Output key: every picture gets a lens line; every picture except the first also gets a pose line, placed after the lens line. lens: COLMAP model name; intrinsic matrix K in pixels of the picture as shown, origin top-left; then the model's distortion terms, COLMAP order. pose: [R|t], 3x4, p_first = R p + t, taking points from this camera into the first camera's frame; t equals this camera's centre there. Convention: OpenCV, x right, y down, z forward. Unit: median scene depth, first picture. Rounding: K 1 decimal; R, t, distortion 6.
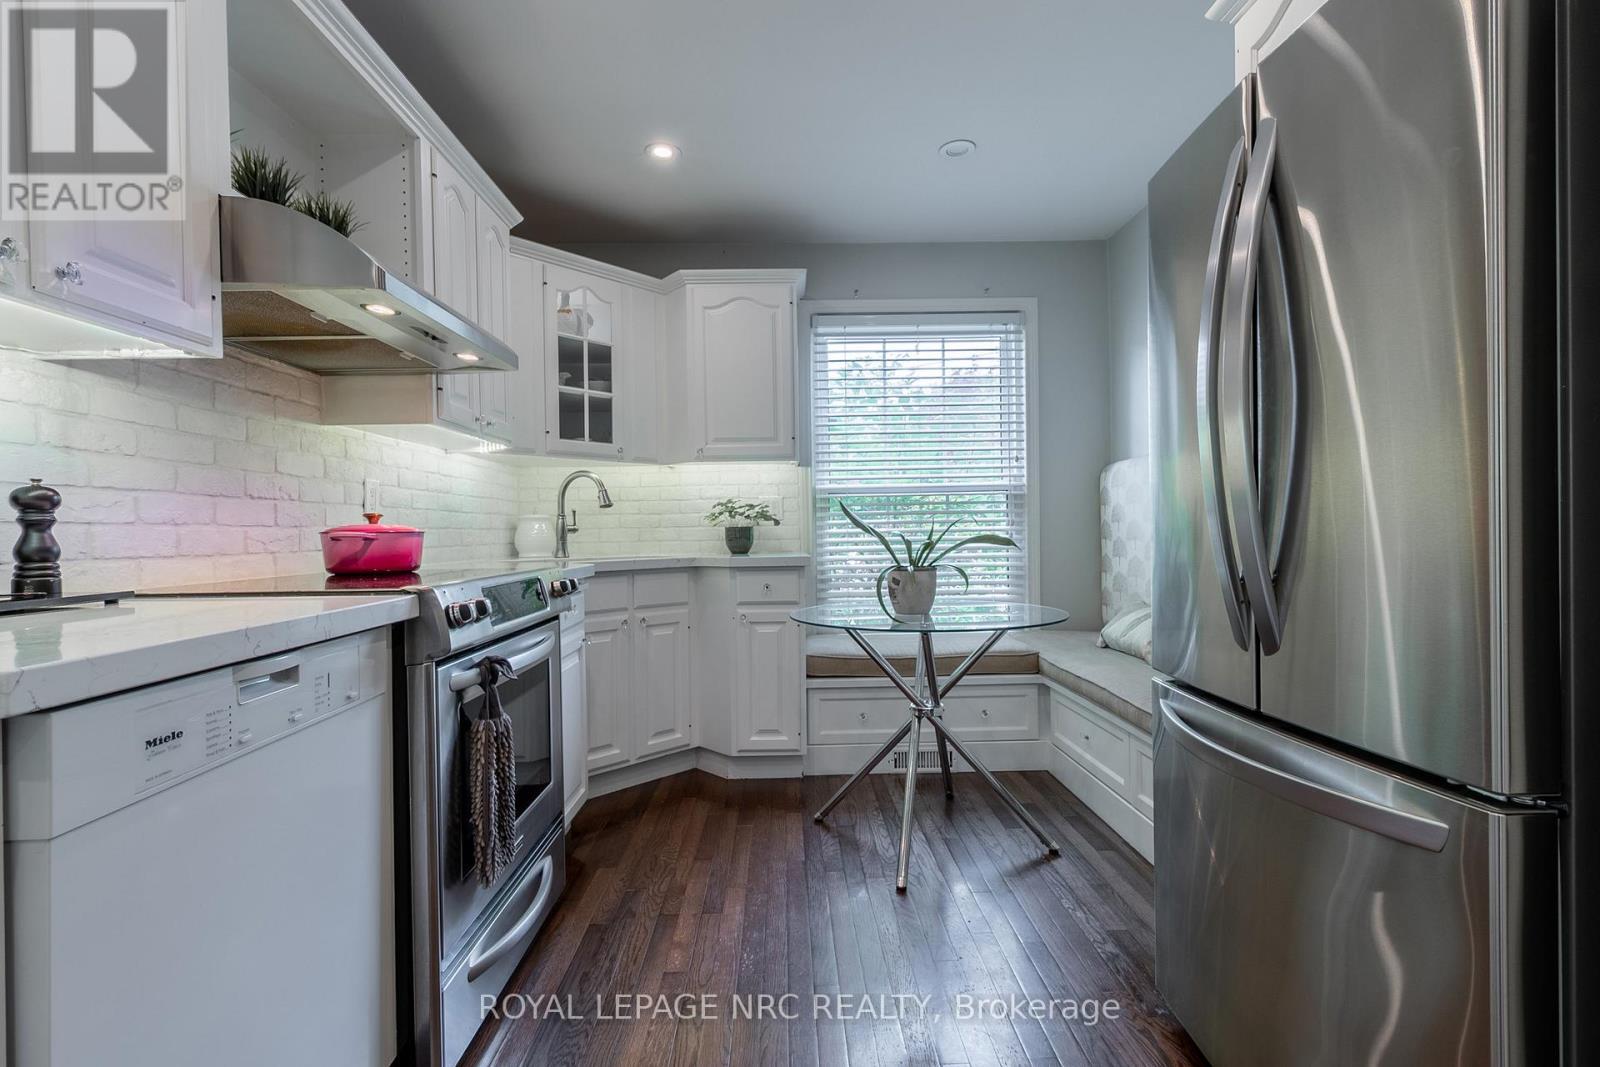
lens RADIAL K [[734.1, 0, 796.9], [0, 734.1, 535.4], [0, 0, 1]] dist [0.009361, -0.003719]
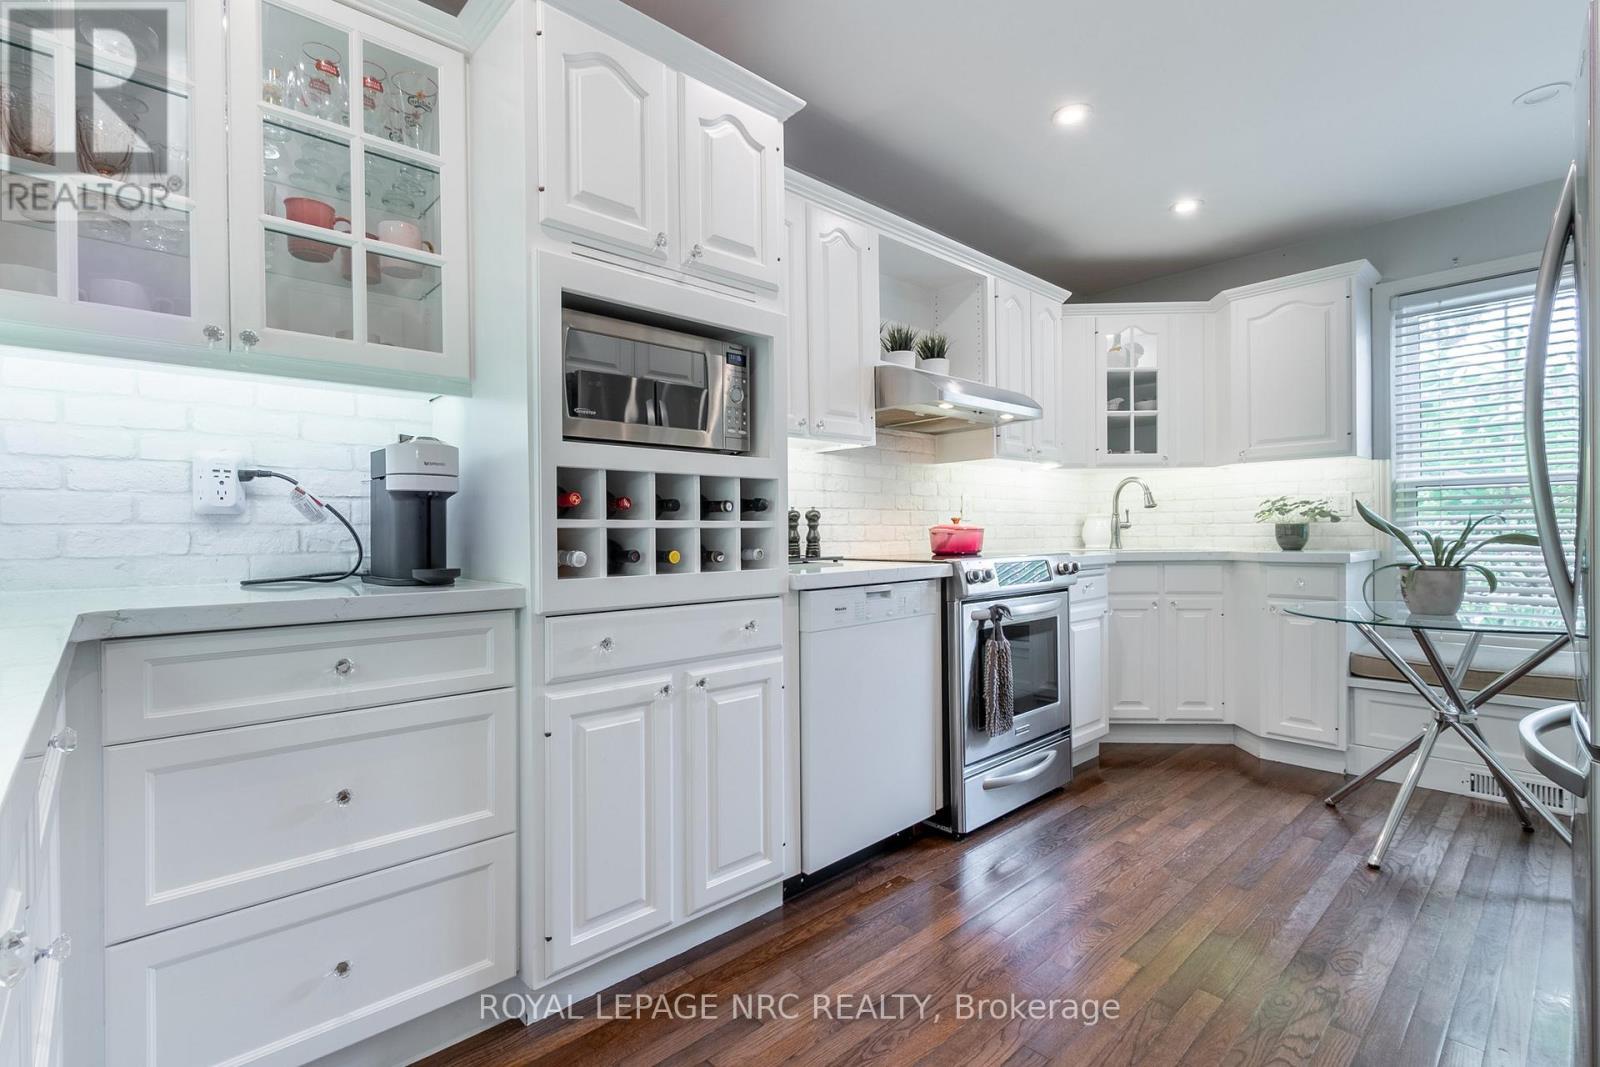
lens RADIAL K [[734.1, 0, 800.0], [0, 734.1, 533.0], [0, 0, 1]] dist [0.009361, -0.003719]
pose [[0.668283, 0.009448, -0.743847, 0.318270], [-0.004084, 0.999951, 0.009032, -0.006998], [0.743896, -0.002998, 0.668288, -0.277431]]
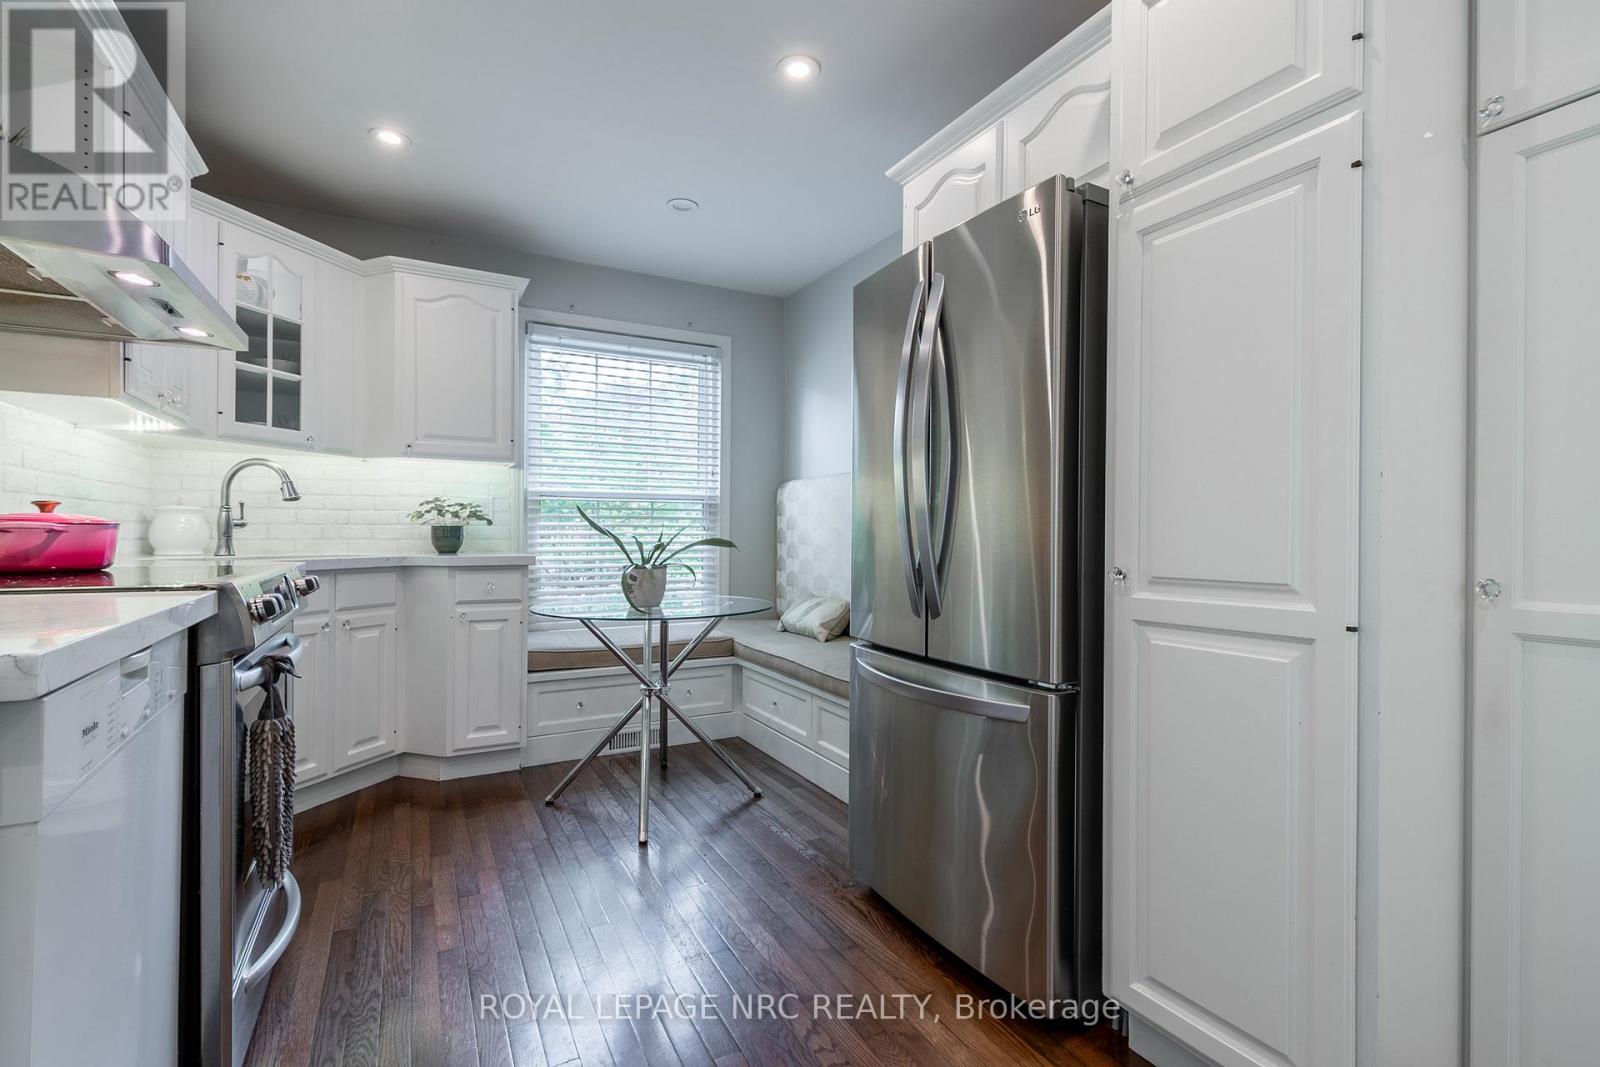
lens RADIAL K [[714.4, 0, 798.1], [0, 714.4, 534.8], [0, 0, 1]] dist [0.008149, -0.003440]
pose [[0.888301, 0.019701, 0.458839, -0.141466], [-0.017378, 0.999806, -0.009287, 0.001604], [-0.458932, 0.000276, 0.888471, -0.095088]]
